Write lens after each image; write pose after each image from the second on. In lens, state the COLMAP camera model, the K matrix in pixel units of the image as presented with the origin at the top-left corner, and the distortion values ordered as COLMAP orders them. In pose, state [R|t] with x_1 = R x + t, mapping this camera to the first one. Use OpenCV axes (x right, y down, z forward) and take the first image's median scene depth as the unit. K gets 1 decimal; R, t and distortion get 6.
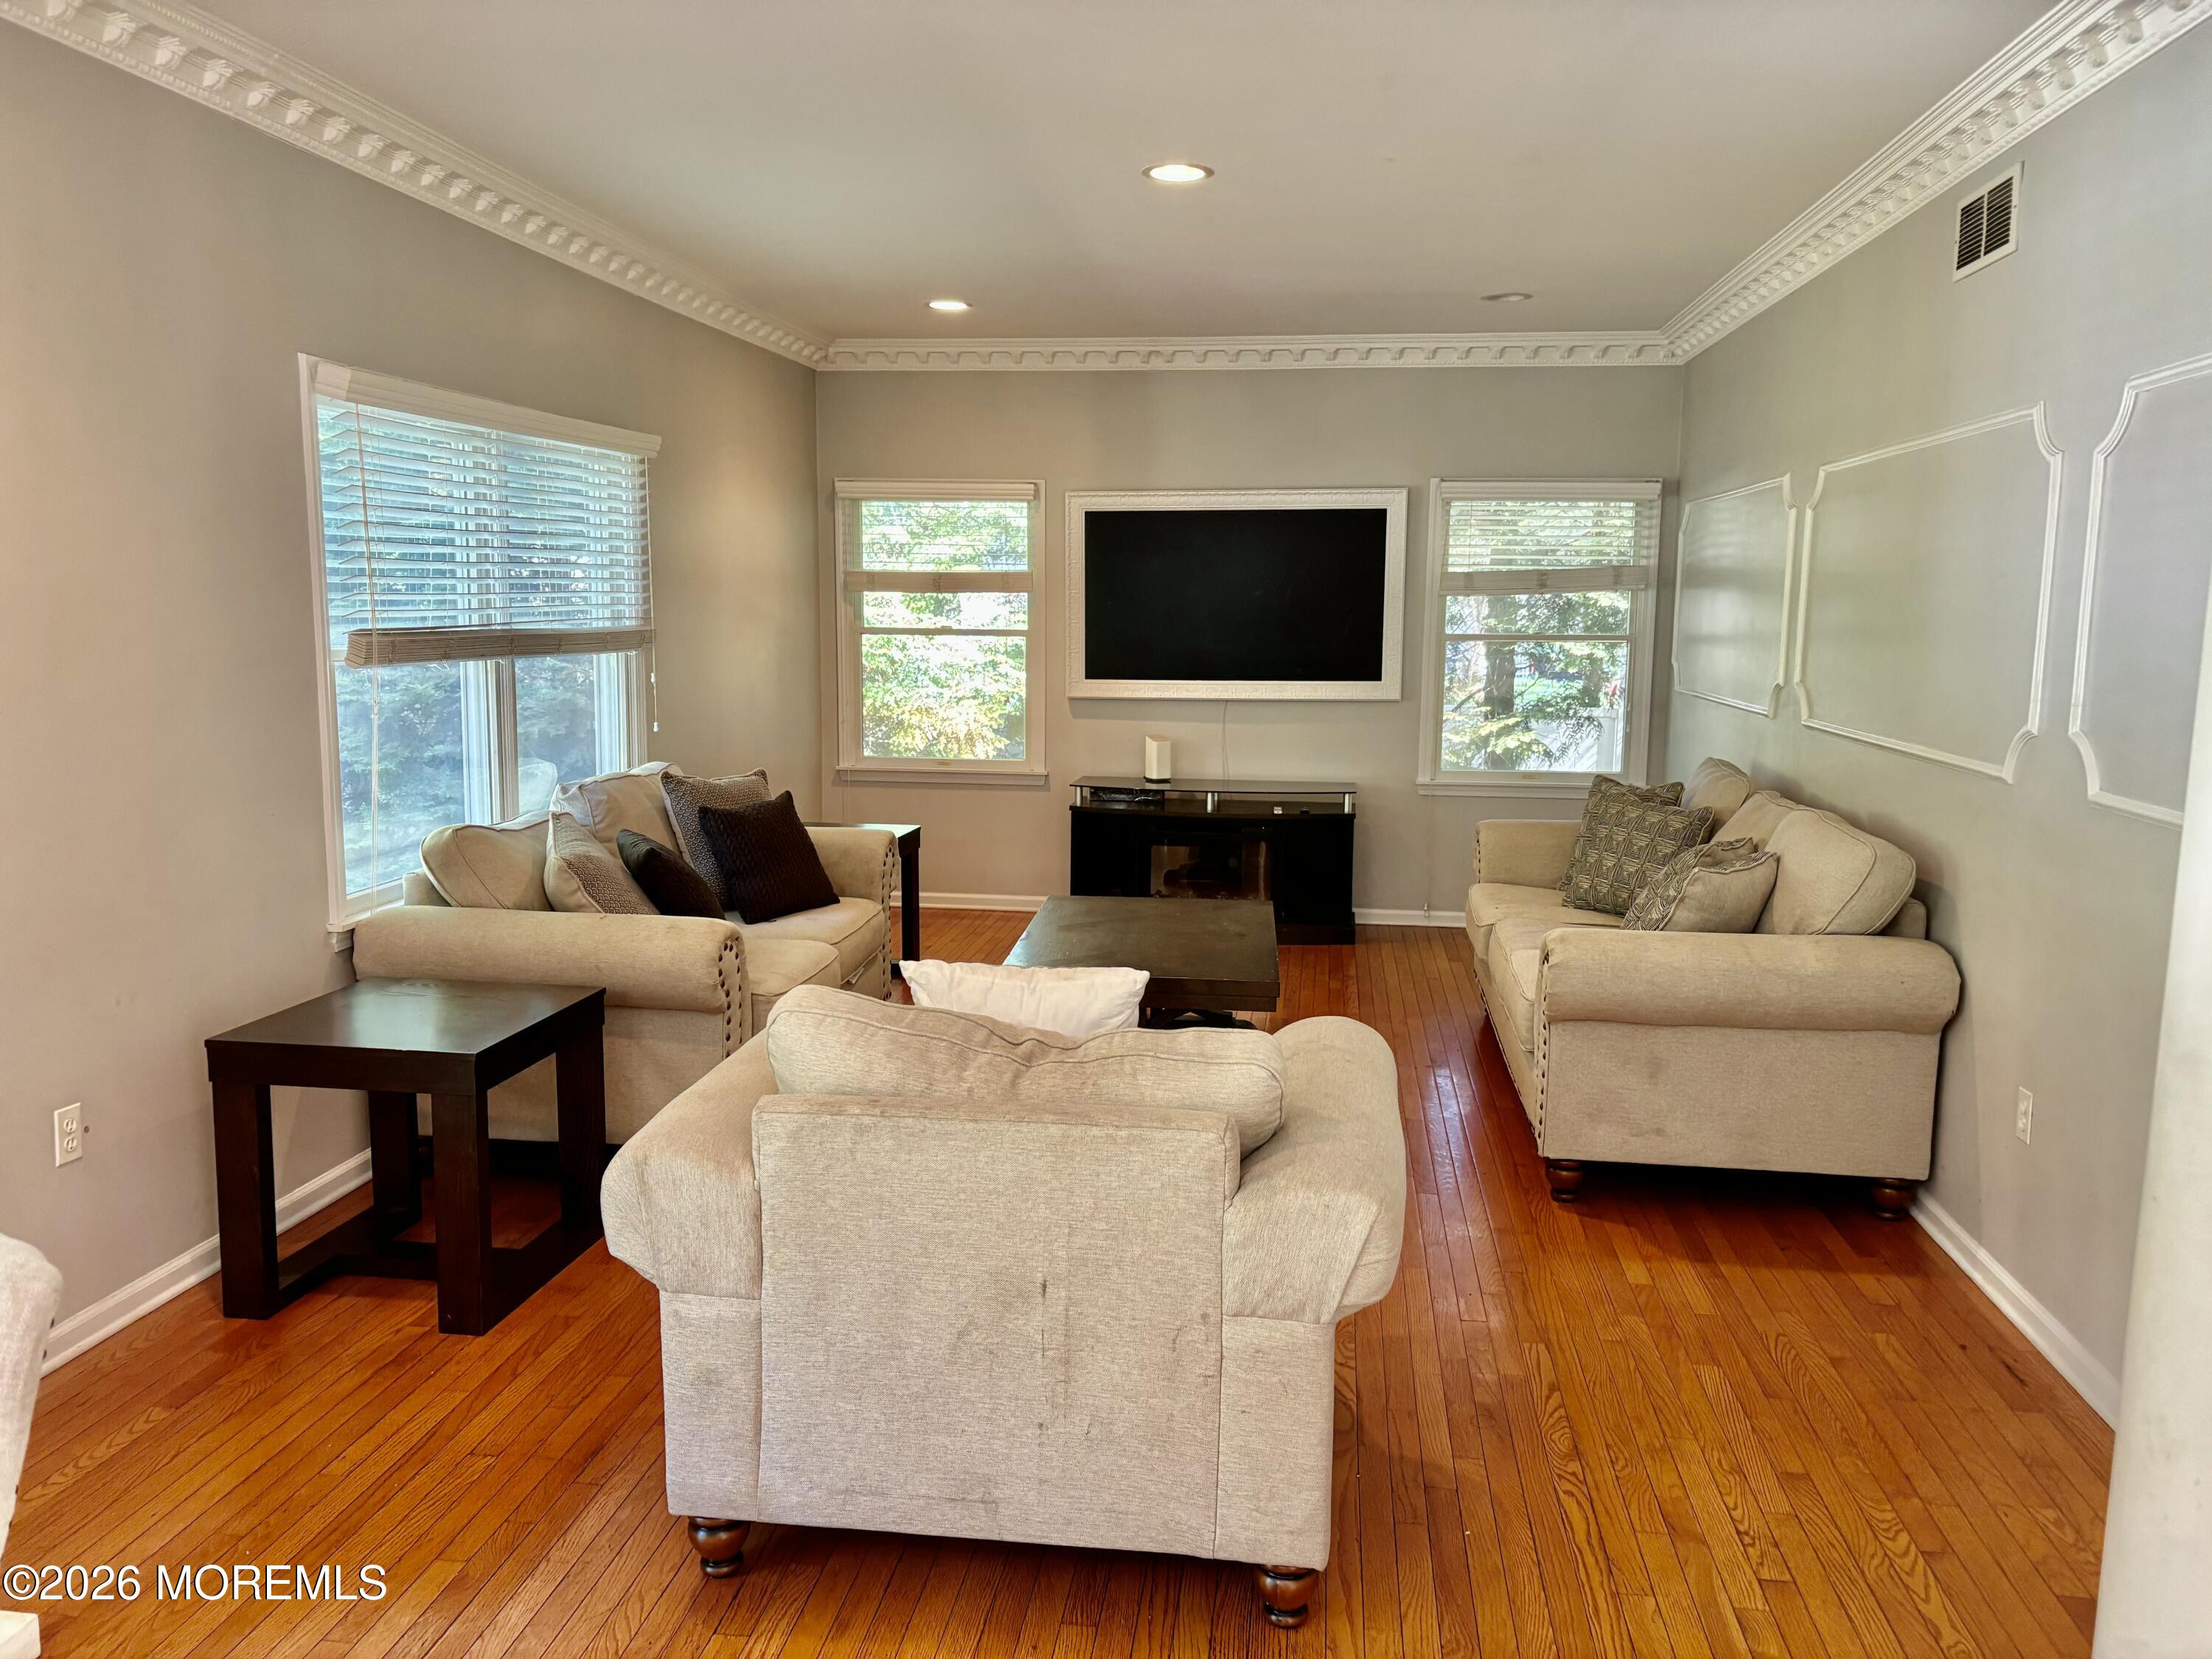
lens RADIAL K [[1679.8, 0, 1092.0], [0, 1679.8, 836.3], [0, 0, 1]] dist [0.046432, -0.057779]
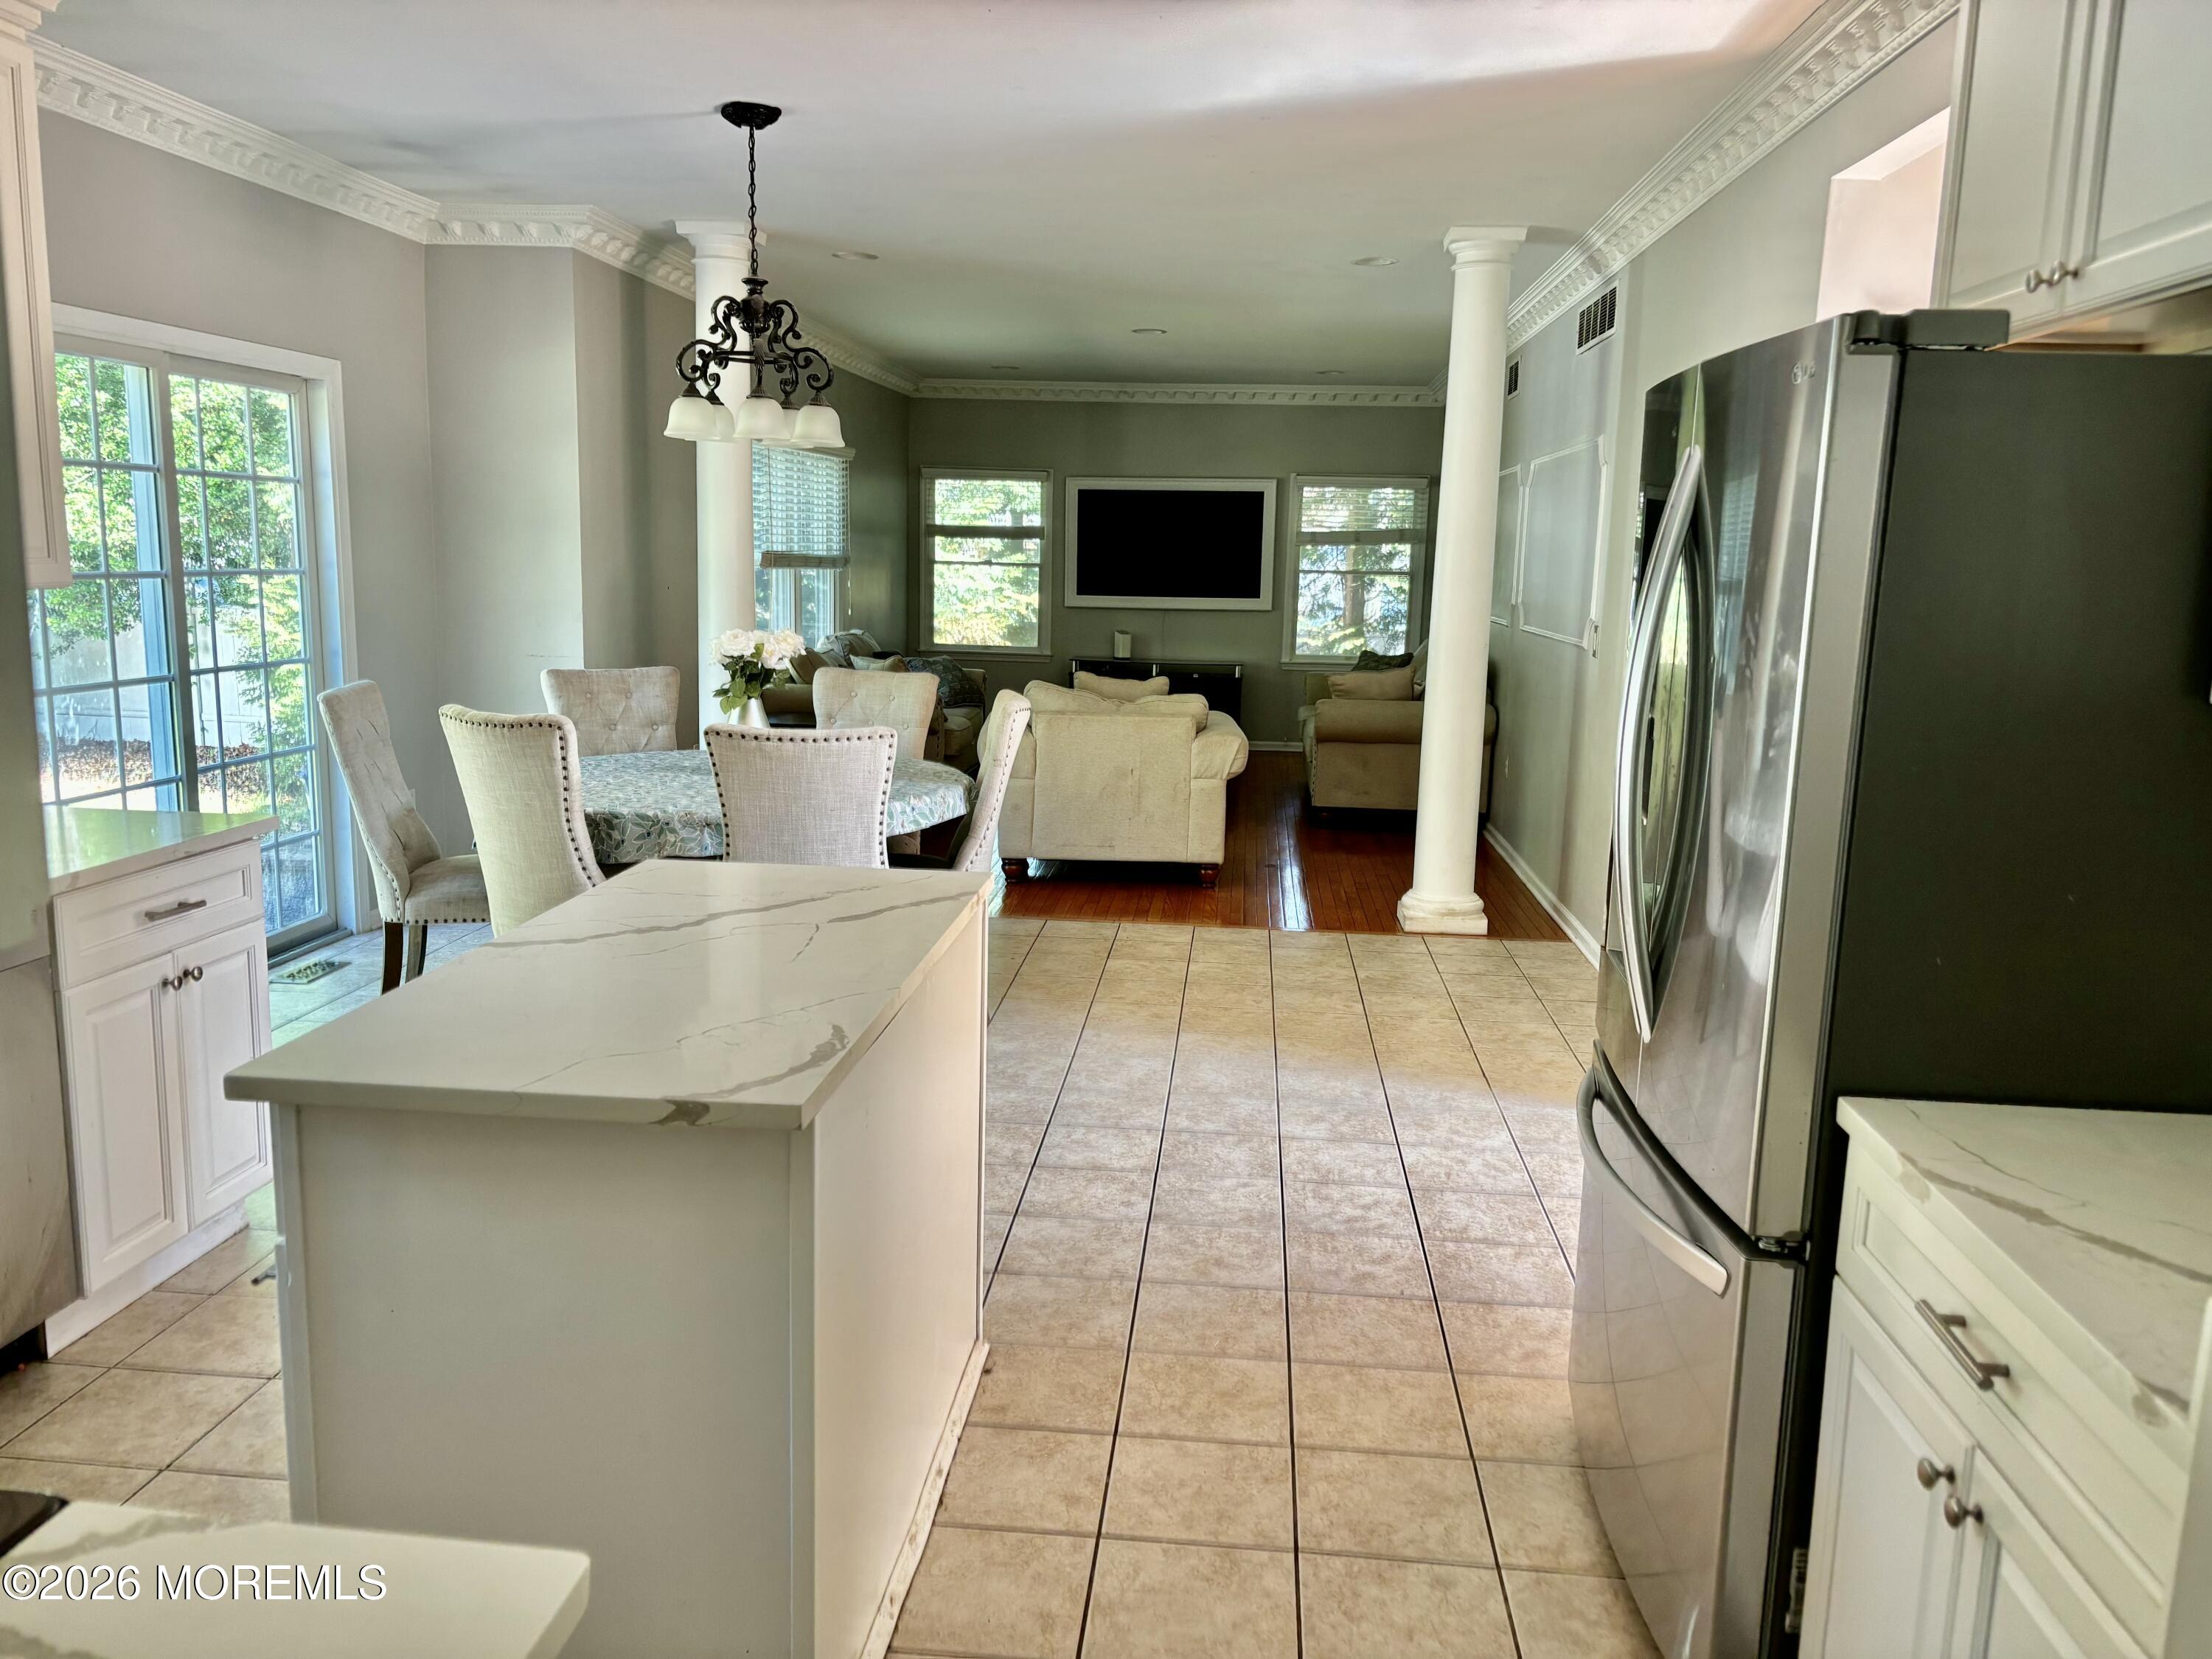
lens RADIAL K [[1679.8, 0, 1113.1], [0, 1679.8, 847.6], [0, 0, 1]] dist [0.046432, -0.057779]
pose [[0.997414, 0.003489, 0.071788, -0.085445], [-0.005871, 0.999438, 0.032992, 0.095549], [-0.071633, -0.033328, 0.996874, -0.616987]]
